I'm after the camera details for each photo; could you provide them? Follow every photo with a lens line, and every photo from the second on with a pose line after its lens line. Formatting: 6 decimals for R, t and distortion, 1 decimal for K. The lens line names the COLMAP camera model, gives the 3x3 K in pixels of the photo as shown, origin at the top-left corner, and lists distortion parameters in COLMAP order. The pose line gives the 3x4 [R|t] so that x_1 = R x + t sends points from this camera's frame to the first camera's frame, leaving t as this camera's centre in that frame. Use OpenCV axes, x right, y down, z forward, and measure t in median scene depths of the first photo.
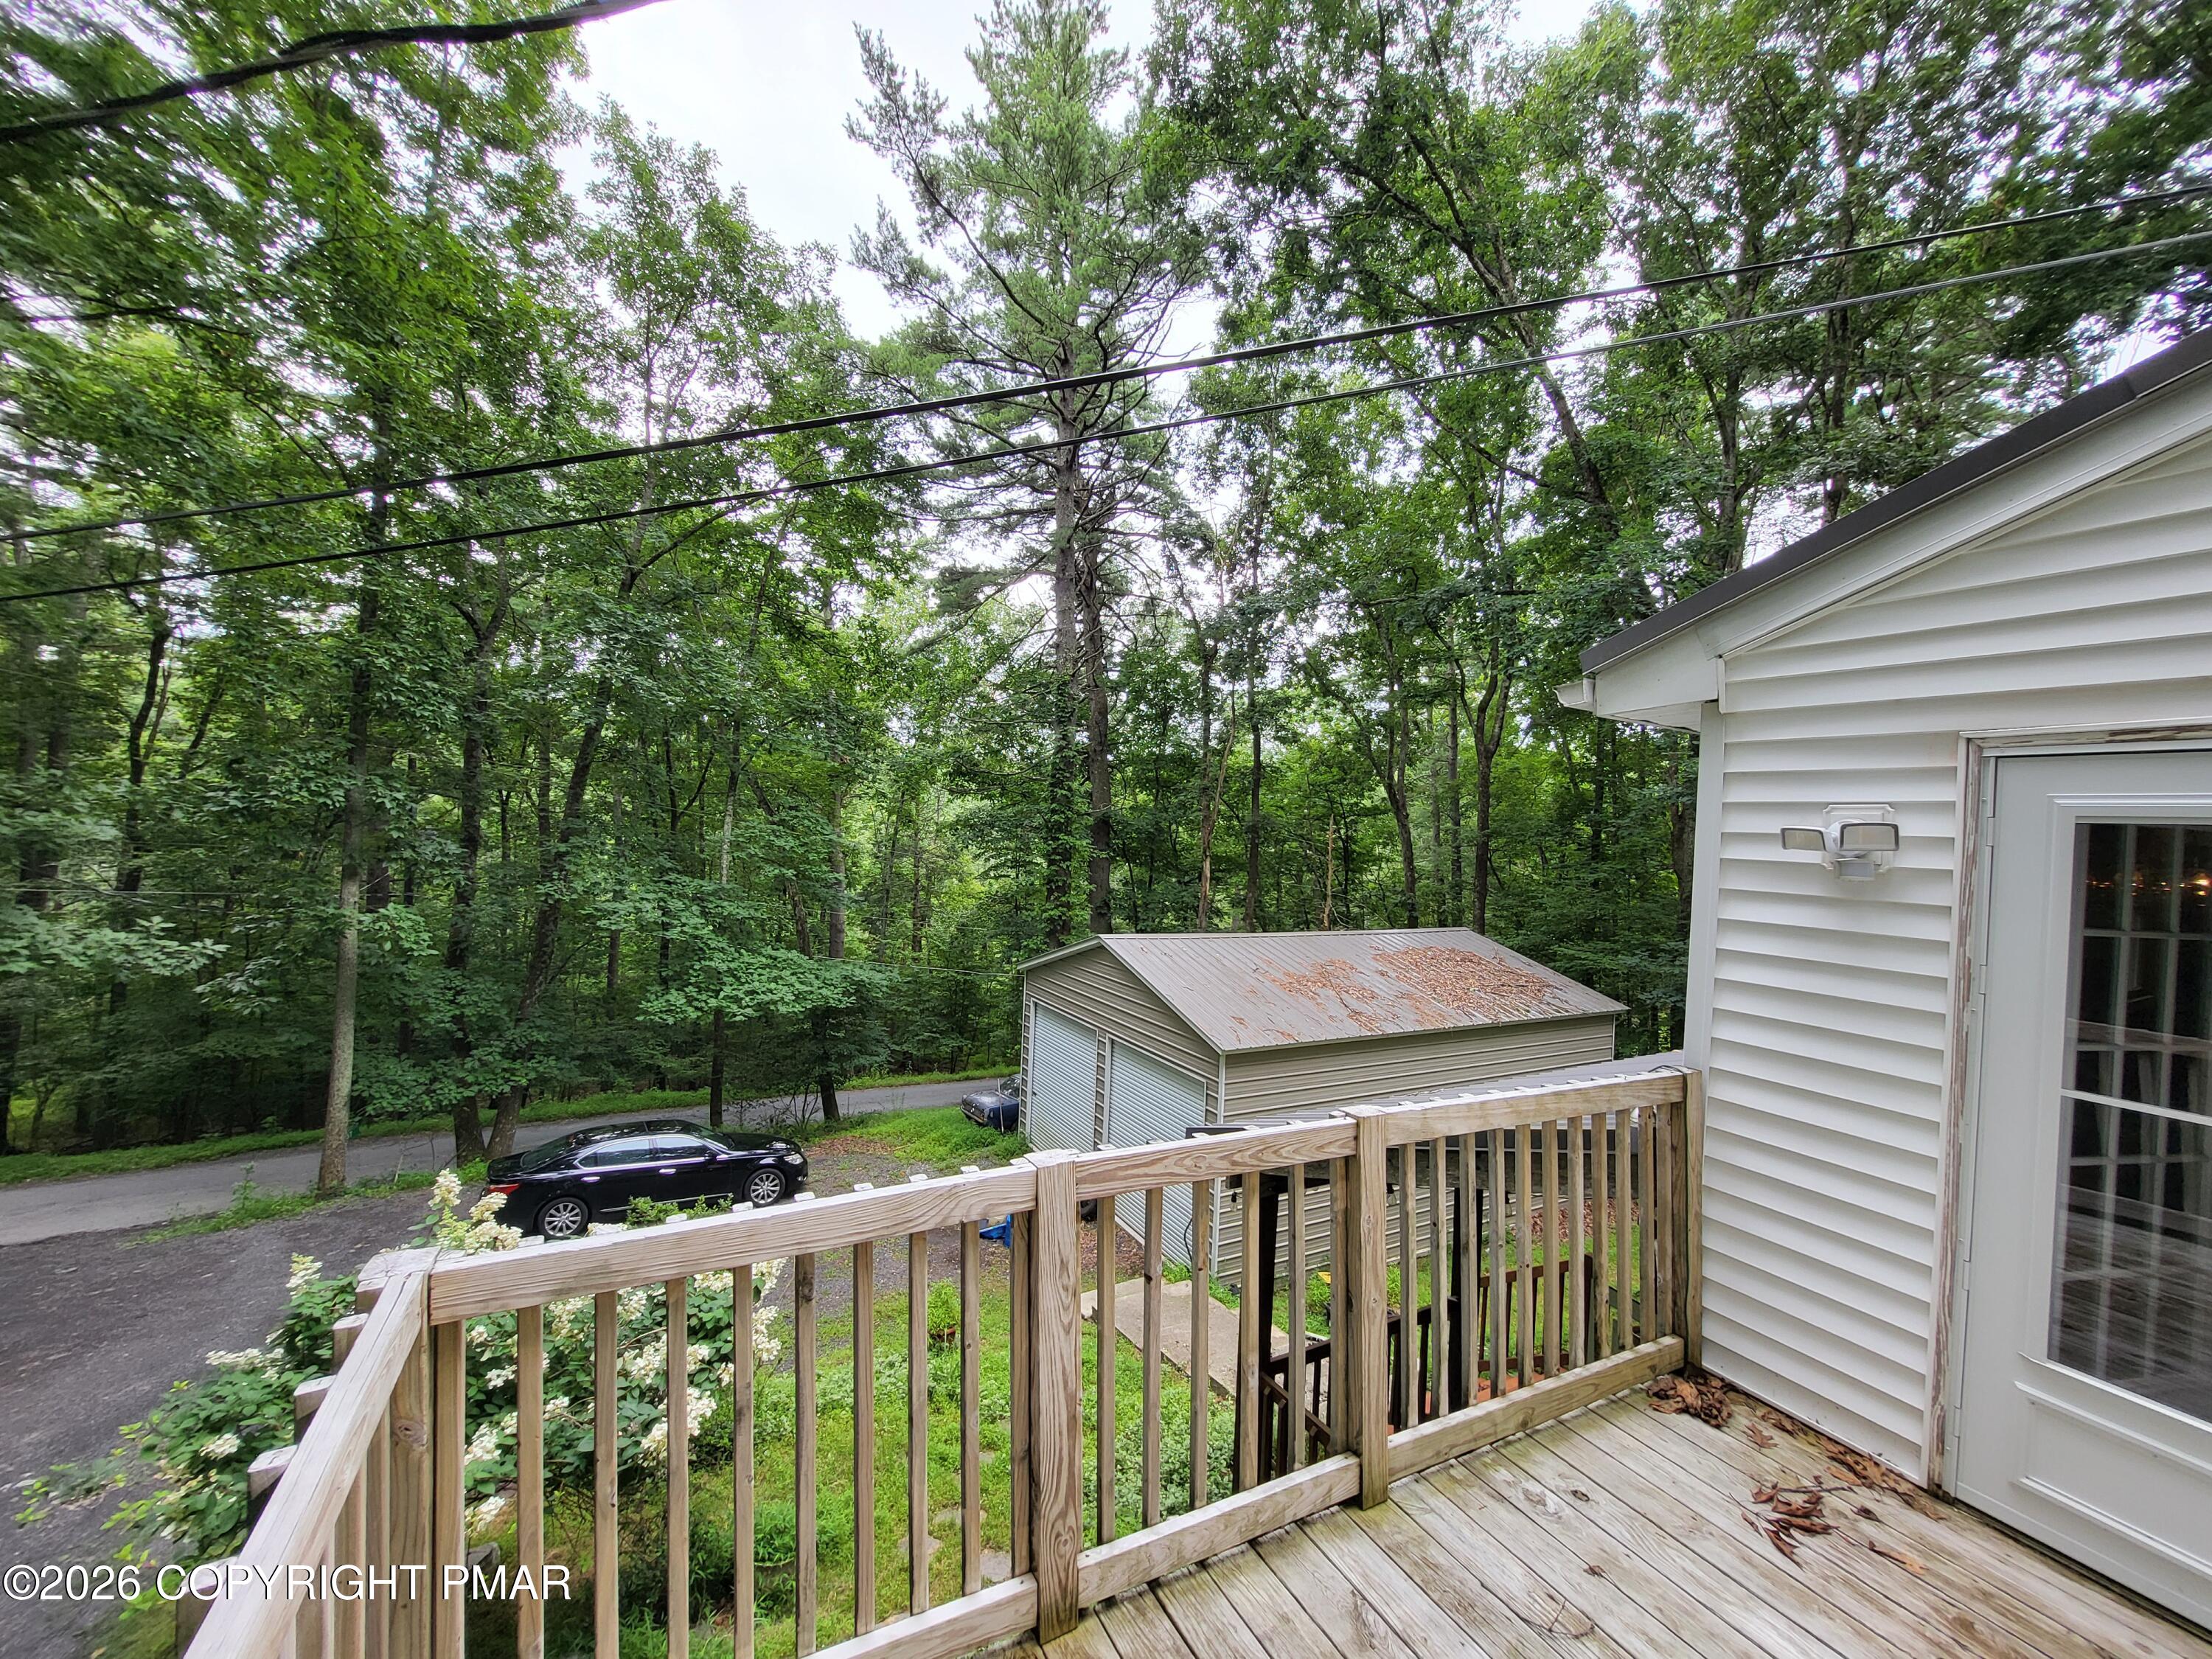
lens RADIAL K [[867.9, 0, 1121.5], [0, 867.9, 832.7], [0, 0, 1]] dist [-0.005558, 0.000257]
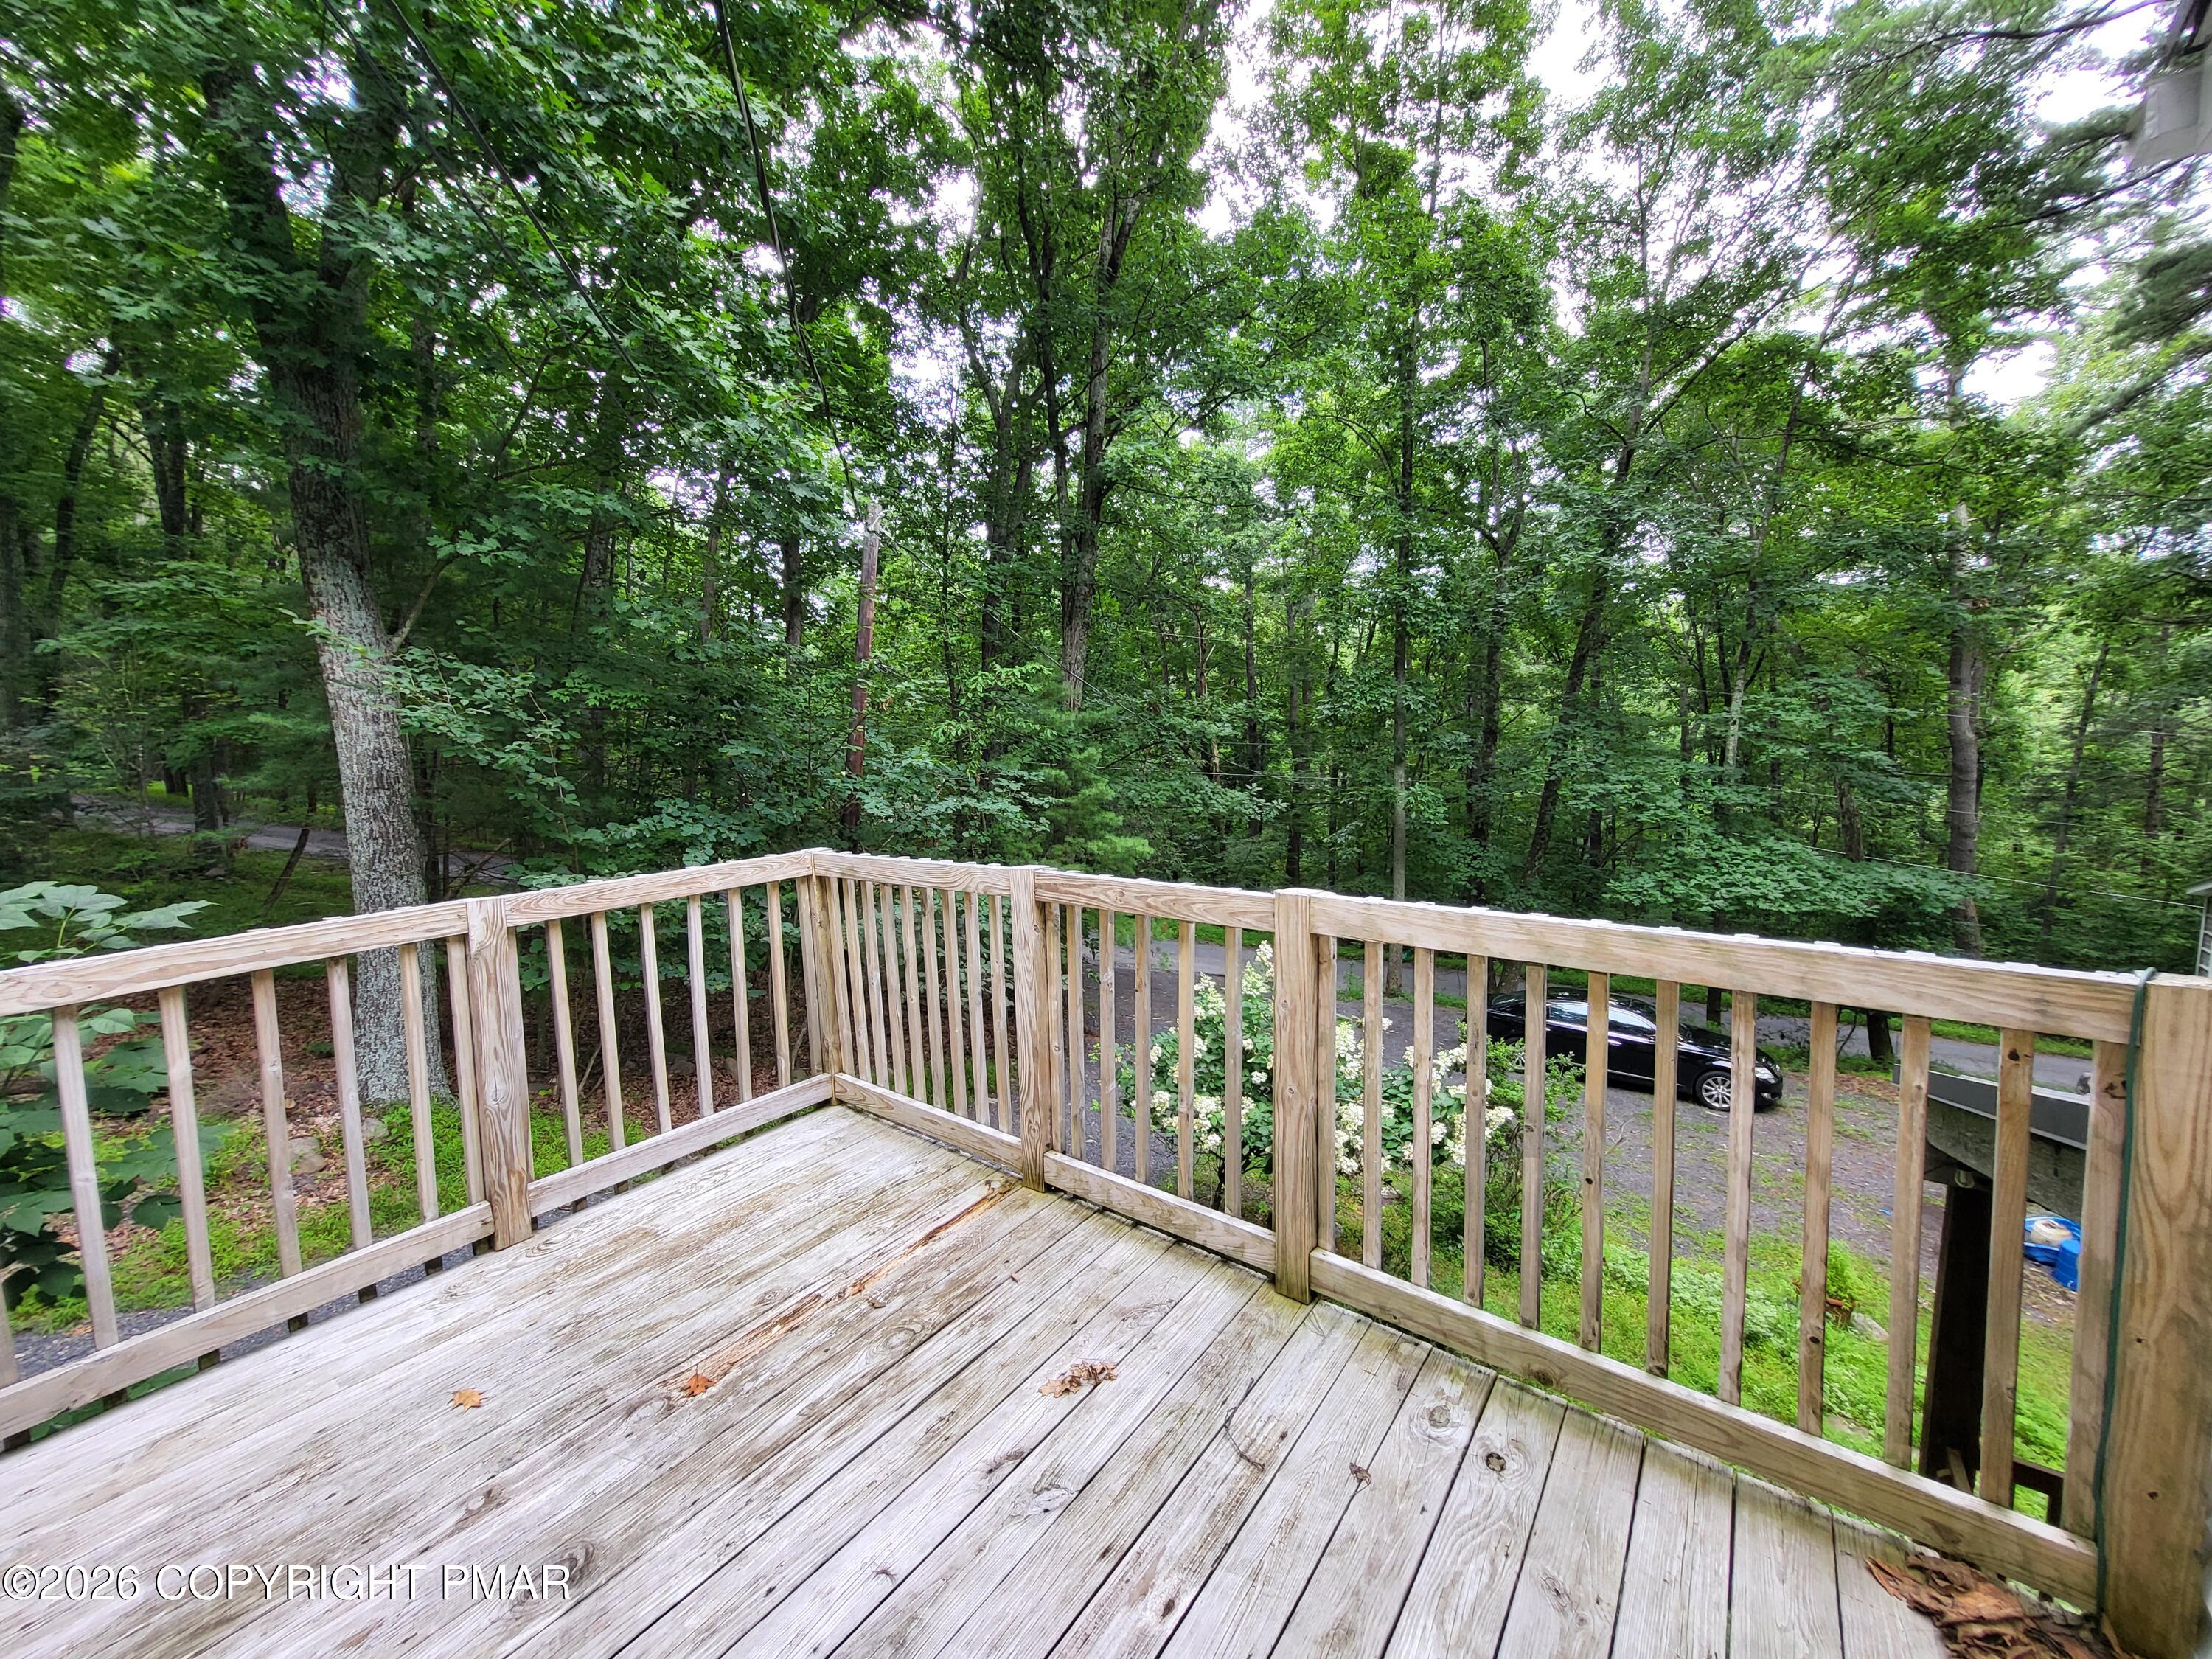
lens RADIAL K [[867.9, 0, 1121.5], [0, 867.9, 832.7], [0, 0, 1]] dist [-0.005558, 0.000257]
pose [[0.401066, 0.053596, -0.914480, 0.147474], [0.053496, 0.995213, 0.081789, 0.023572], [0.914486, -0.081724, 0.396279, 0.067273]]
